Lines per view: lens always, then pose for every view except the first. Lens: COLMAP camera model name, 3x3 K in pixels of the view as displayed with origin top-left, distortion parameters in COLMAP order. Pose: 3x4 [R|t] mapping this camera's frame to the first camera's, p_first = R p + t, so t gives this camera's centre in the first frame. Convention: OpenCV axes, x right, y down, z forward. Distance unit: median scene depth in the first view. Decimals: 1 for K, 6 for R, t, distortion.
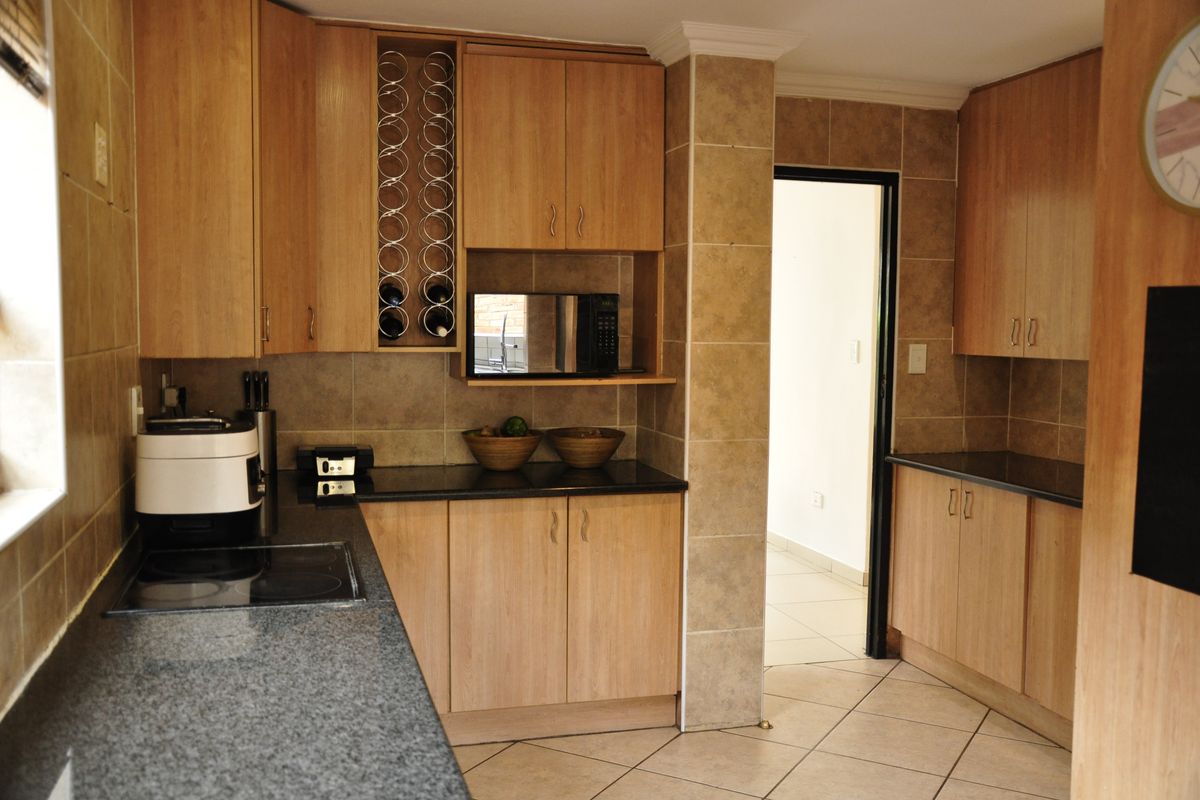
lens RADIAL K [[1105.9, 0, 600.0], [0, 1105.9, 400.0], [0, 0, 1]] dist [-0.093750, 0.184627]
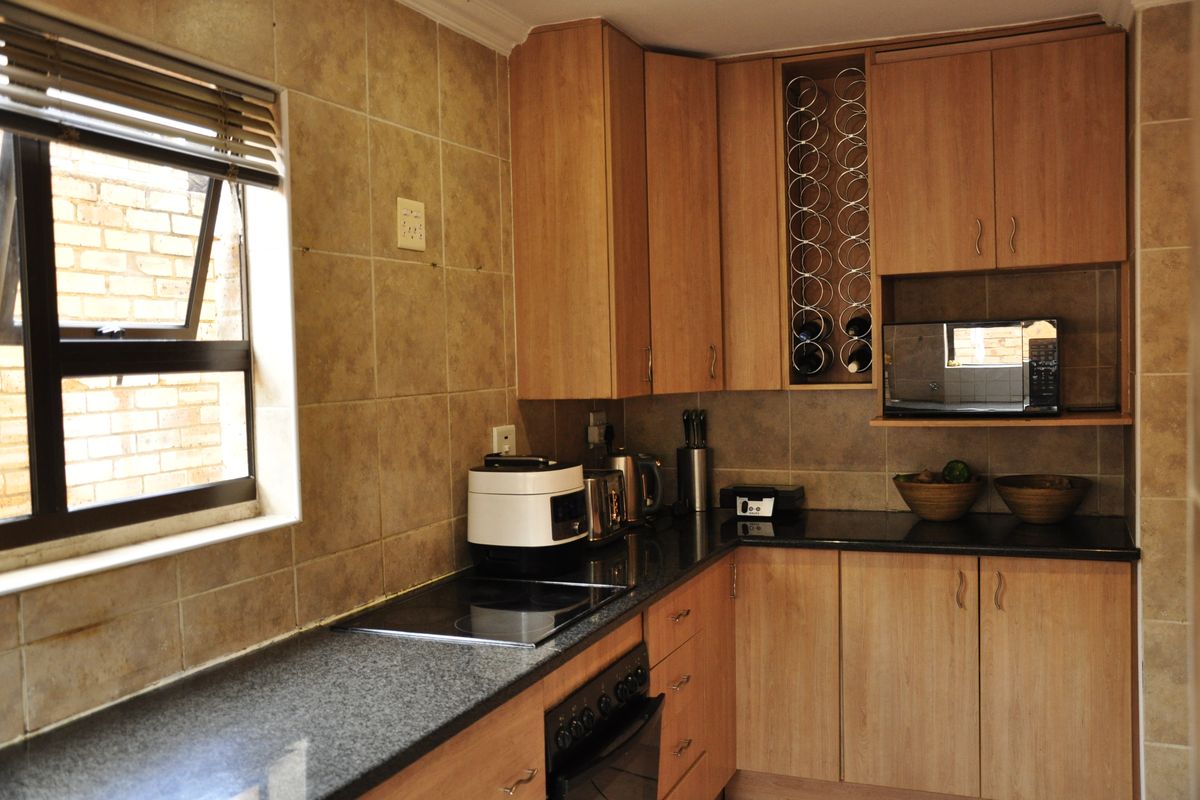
lens RADIAL K [[1105.9, 0, 600.0], [0, 1105.9, 400.0], [0, 0, 1]] dist [-0.093750, 0.184627]
pose [[0.788699, -0.005135, -0.614758, 0.258744], [-0.011366, 0.999672, -0.022932, -0.010803], [0.614674, 0.025074, 0.788383, 0.140586]]
